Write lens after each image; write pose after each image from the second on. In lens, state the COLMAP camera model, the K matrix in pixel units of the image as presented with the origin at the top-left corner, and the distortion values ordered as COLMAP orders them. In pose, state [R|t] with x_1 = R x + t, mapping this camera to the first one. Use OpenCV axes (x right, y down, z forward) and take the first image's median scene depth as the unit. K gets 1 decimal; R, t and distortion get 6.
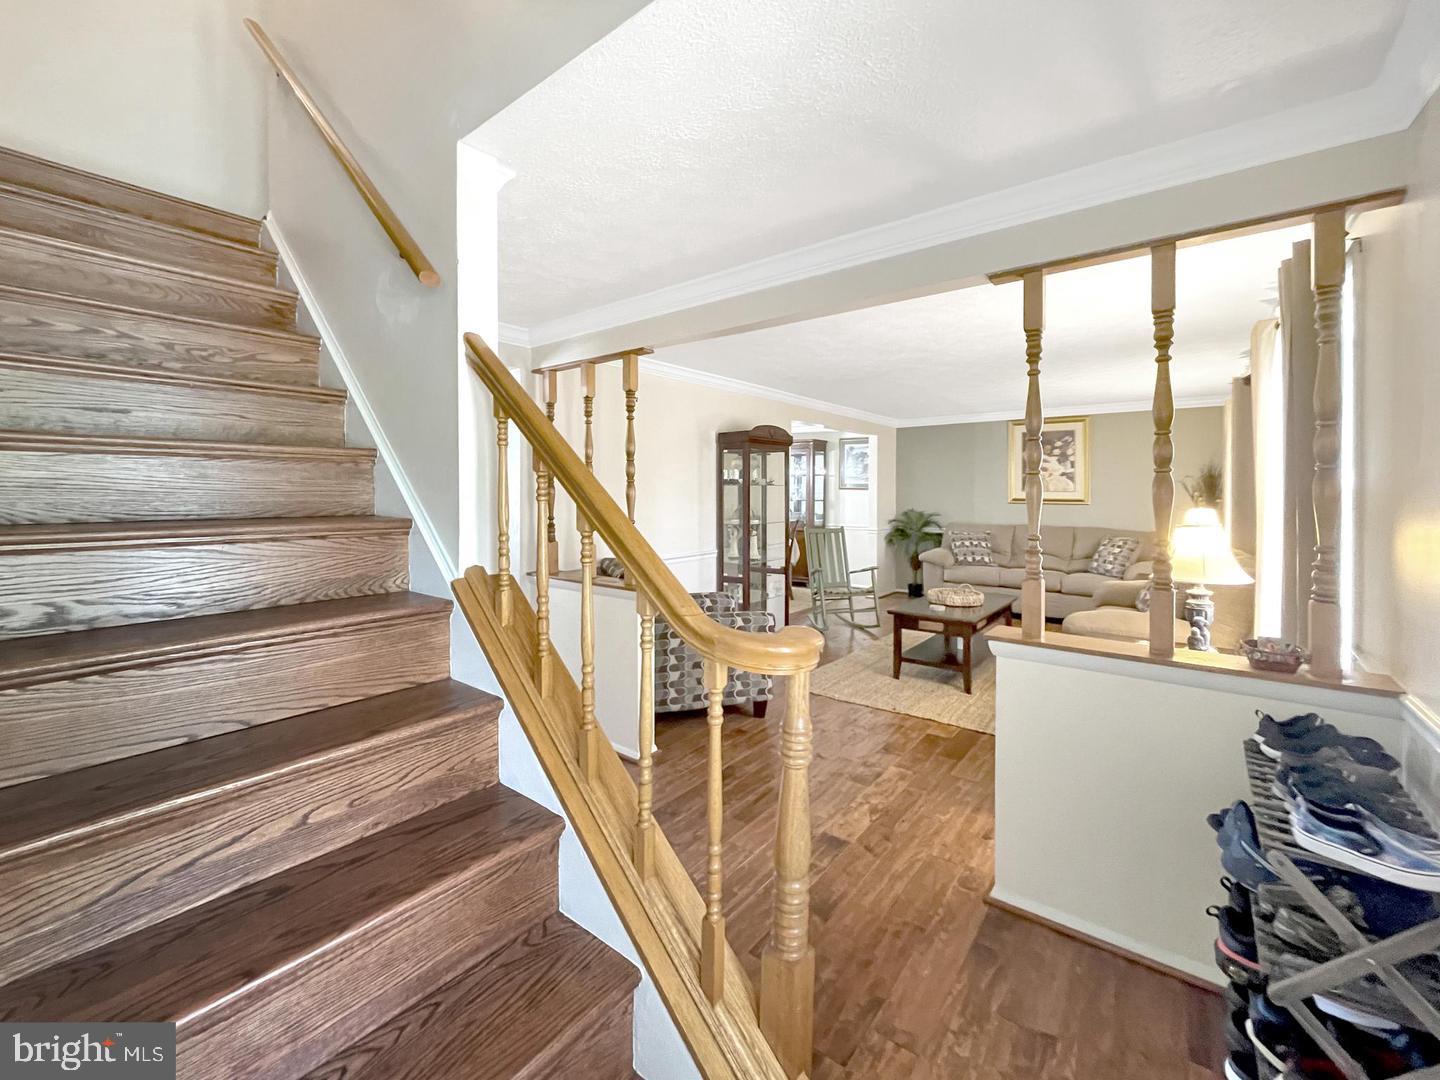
lens RADIAL K [[588.8, 0, 712.4], [0, 588.8, 495.8], [0, 0, 1]] dist [-0.001122, -0.000049]
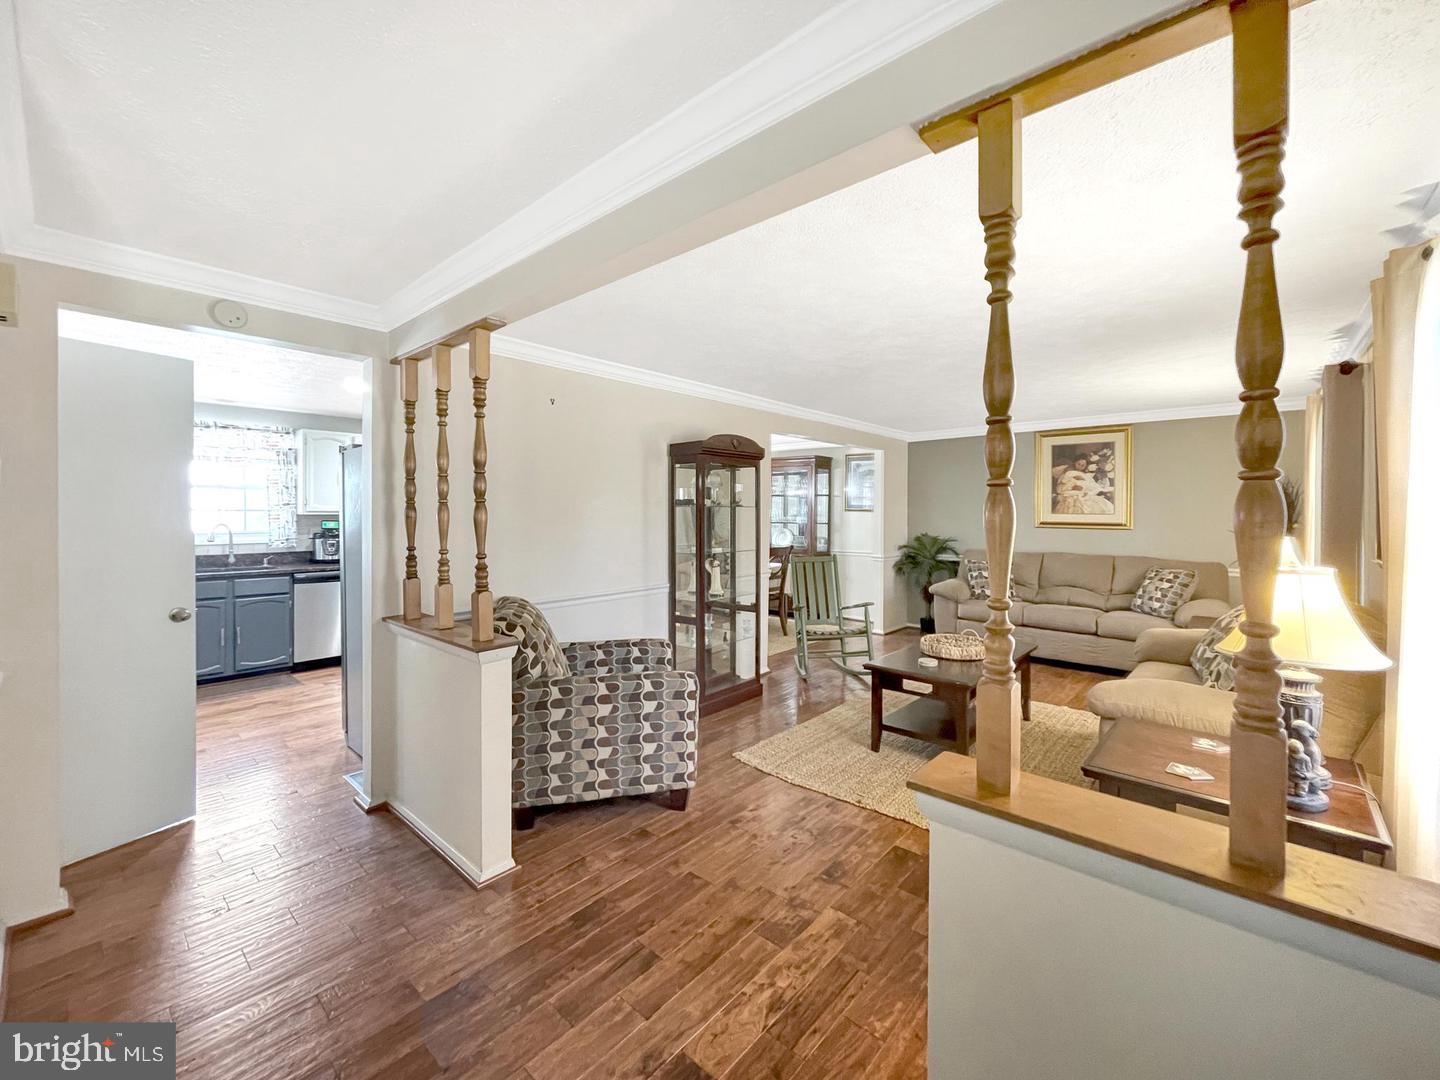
lens RADIAL K [[588.8, 0, 712.6], [0, 588.8, 514.6], [0, 0, 1]] dist [-0.001122, -0.000049]
pose [[0.998434, 0.001478, -0.055931, 0.118917], [-0.001698, 0.999991, -0.003892, -0.003206], [0.055925, 0.003980, 0.998427, 0.168974]]
